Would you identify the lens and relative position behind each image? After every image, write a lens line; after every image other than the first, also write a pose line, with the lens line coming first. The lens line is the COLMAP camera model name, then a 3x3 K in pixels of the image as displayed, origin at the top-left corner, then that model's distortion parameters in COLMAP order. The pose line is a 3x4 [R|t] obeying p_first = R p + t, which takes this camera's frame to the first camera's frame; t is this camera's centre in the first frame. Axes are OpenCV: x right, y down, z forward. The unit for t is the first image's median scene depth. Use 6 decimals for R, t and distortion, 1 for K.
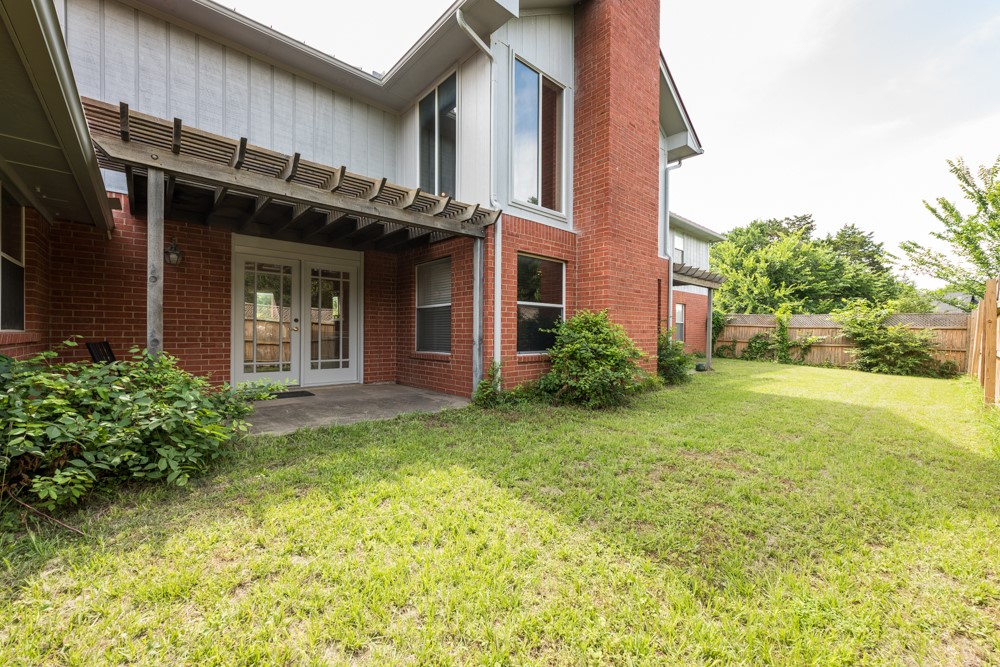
lens RADIAL K [[394.2, 0, 494.3], [0, 394.2, 335.8], [0, 0, 1]] dist [-0.003454, -0.000062]
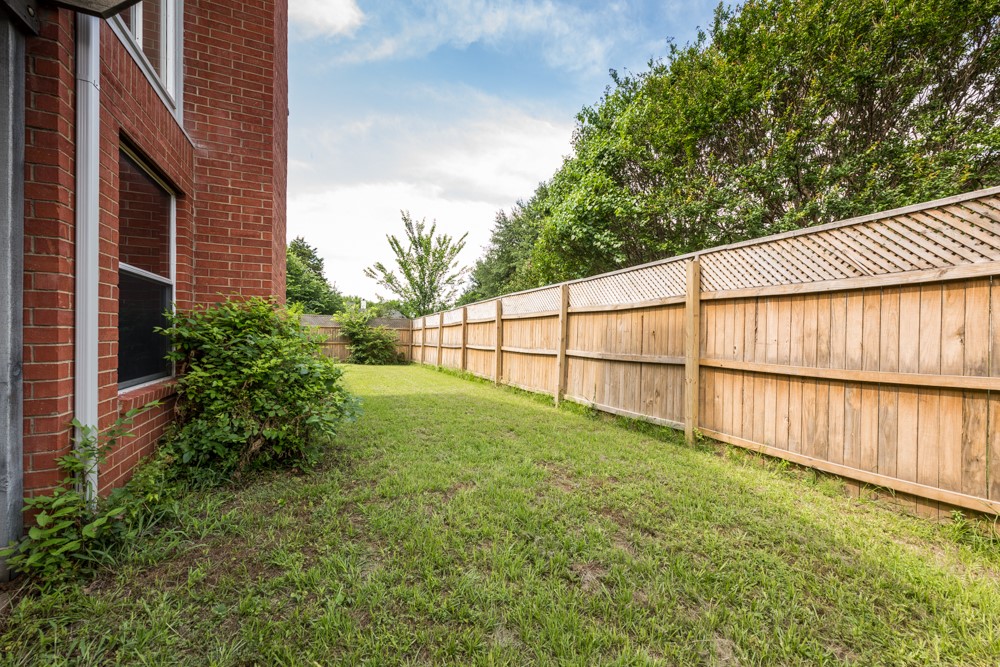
lens RADIAL K [[394.2, 0, 497.5], [0, 394.2, 336.8], [0, 0, 1]] dist [-0.003454, -0.000062]
pose [[0.305869, -0.005037, 0.952060, -0.091163], [-0.008118, 0.999936, 0.007898, -0.007134], [-0.952039, -0.010144, 0.305808, 0.240482]]
